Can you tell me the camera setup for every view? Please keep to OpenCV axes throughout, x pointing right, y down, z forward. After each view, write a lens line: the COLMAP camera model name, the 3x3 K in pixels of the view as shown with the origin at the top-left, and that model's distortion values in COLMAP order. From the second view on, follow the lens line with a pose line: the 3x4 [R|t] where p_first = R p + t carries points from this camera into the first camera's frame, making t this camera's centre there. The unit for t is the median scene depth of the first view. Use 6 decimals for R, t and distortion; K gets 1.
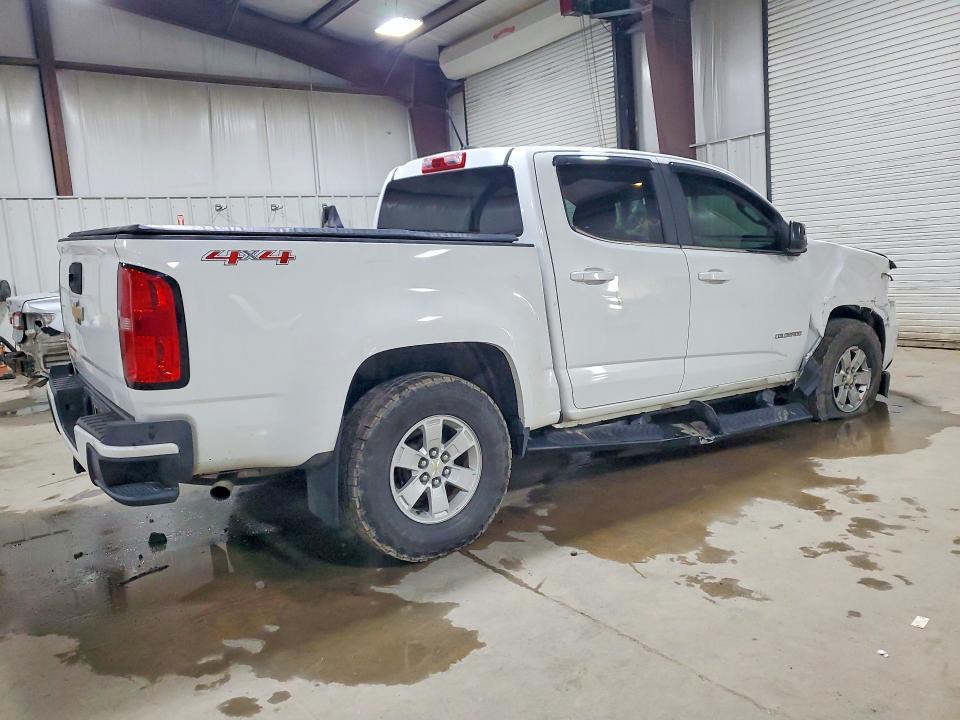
lens RADIAL K [[760.3, 0, 480.0], [0, 760.3, 360.0], [0, 0, 1]] dist [0.012165, 0.003929]
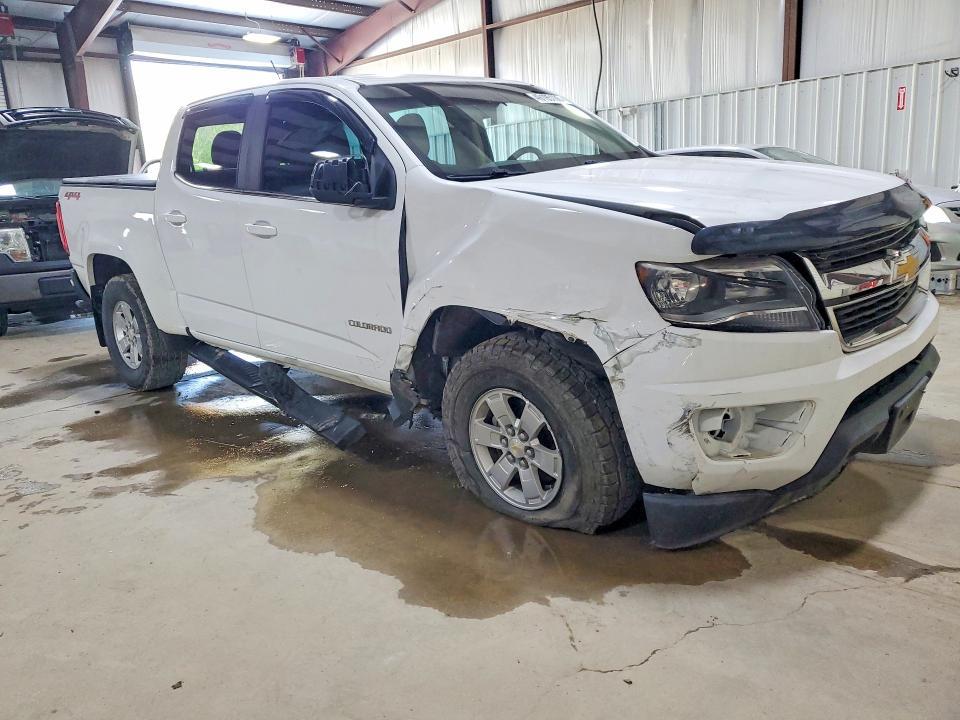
lens RADIAL K [[760.3, 0, 480.0], [0, 760.3, 360.0], [0, 0, 1]] dist [0.012165, 0.003929]
pose [[0.170875, 0.268823, -0.947911, 0.594030], [-0.088440, 0.962362, 0.256978, -0.103599], [0.981315, 0.039922, 0.188219, 0.535336]]
